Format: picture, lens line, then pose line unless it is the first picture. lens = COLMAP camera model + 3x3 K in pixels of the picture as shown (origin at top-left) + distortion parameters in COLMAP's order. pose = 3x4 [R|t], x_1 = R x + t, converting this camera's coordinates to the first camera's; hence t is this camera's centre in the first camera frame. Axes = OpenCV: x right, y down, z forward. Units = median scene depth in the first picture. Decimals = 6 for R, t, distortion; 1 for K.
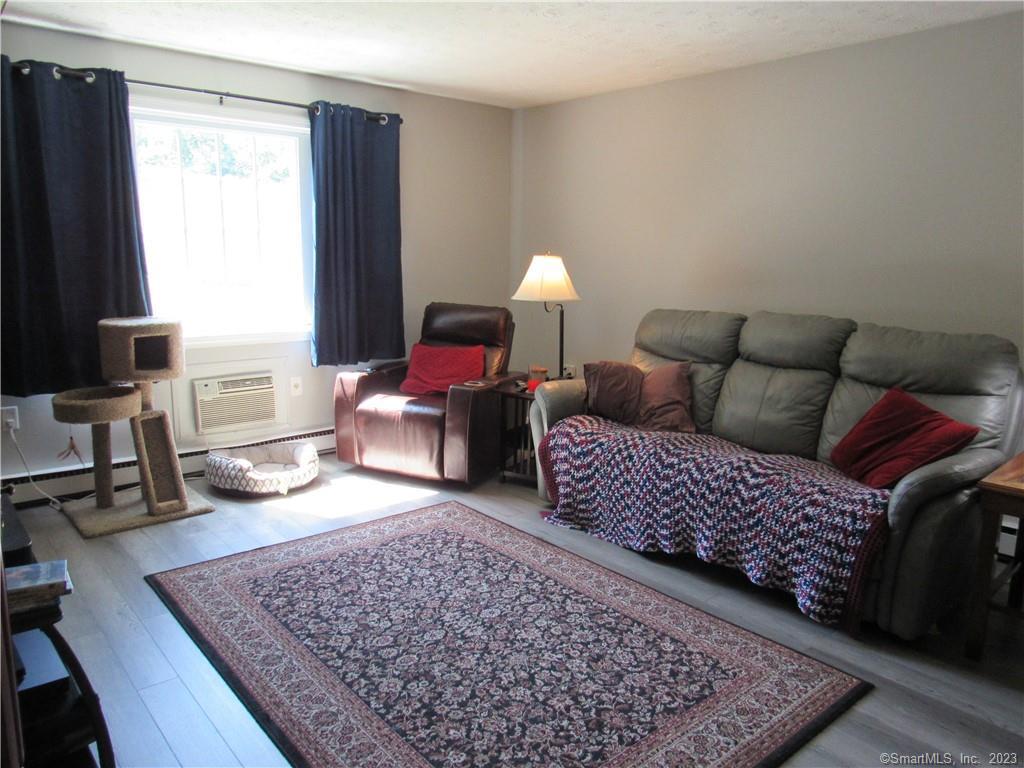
lens RADIAL K [[724.4, 0, 512.0], [0, 724.4, 384.0], [0, 0, 1]] dist [-0.025737, 0.000165]
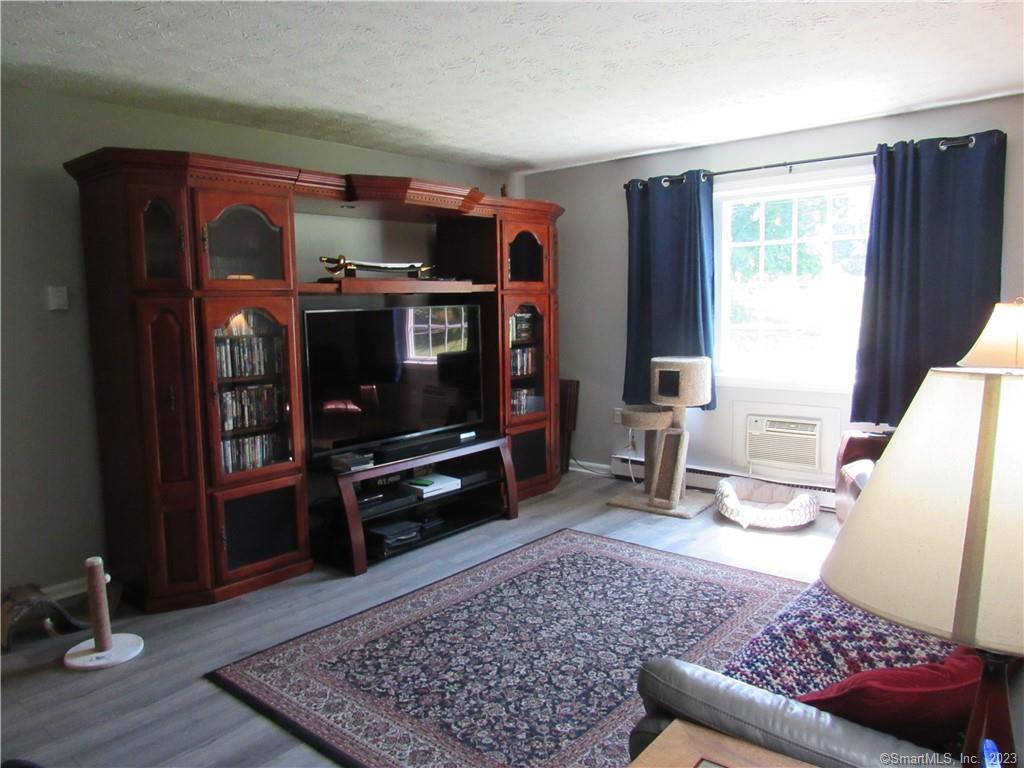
lens RADIAL K [[724.4, 0, 512.0], [0, 724.4, 384.0], [0, 0, 1]] dist [-0.025737, 0.000165]
pose [[0.169044, 0.088849, -0.981596, 0.870227], [-0.153090, 0.986208, 0.062903, -0.096001], [0.973647, 0.139639, 0.180314, 0.573724]]
